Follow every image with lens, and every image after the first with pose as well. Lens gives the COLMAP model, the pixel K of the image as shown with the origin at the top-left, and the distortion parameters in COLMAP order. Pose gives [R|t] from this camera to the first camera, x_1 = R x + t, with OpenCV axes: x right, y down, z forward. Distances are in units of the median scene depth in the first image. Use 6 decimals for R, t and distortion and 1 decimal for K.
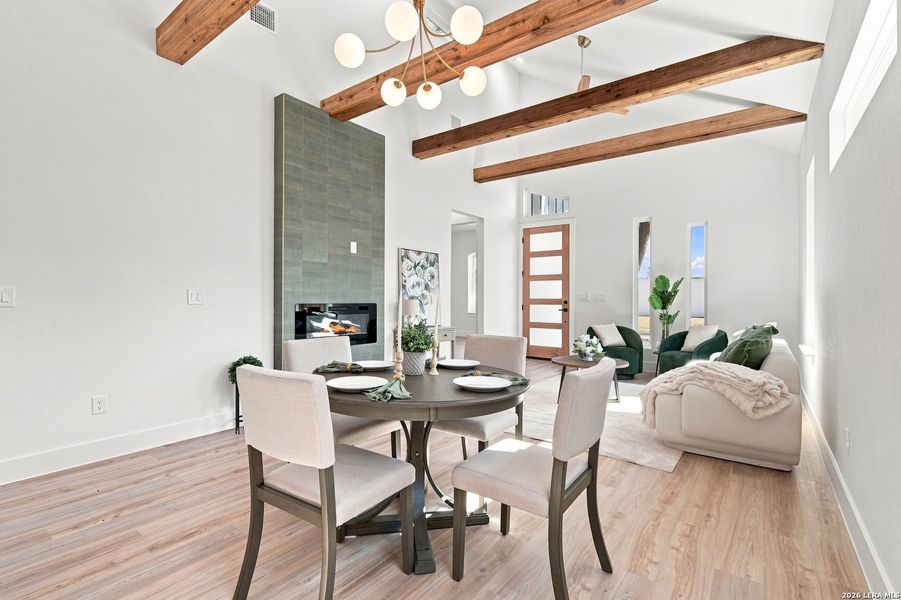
lens RADIAL K [[421.2, 0, 446.9], [0, 421.2, 298.2], [0, 0, 1]] dist [-0.003244, 0.000110]
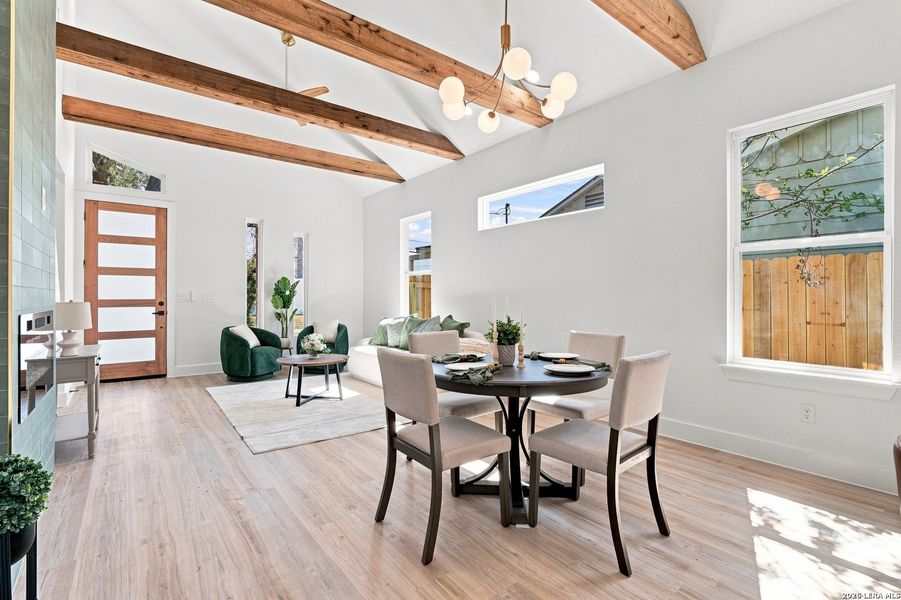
lens RADIAL K [[421.2, 0, 446.9], [0, 421.2, 298.2], [0, 0, 1]] dist [-0.003244, 0.000110]
pose [[0.267323, -0.003756, 0.963600, -0.403814], [-0.002158, 0.999988, 0.004496, -0.006308], [-0.963605, -0.003281, 0.267311, 0.287886]]
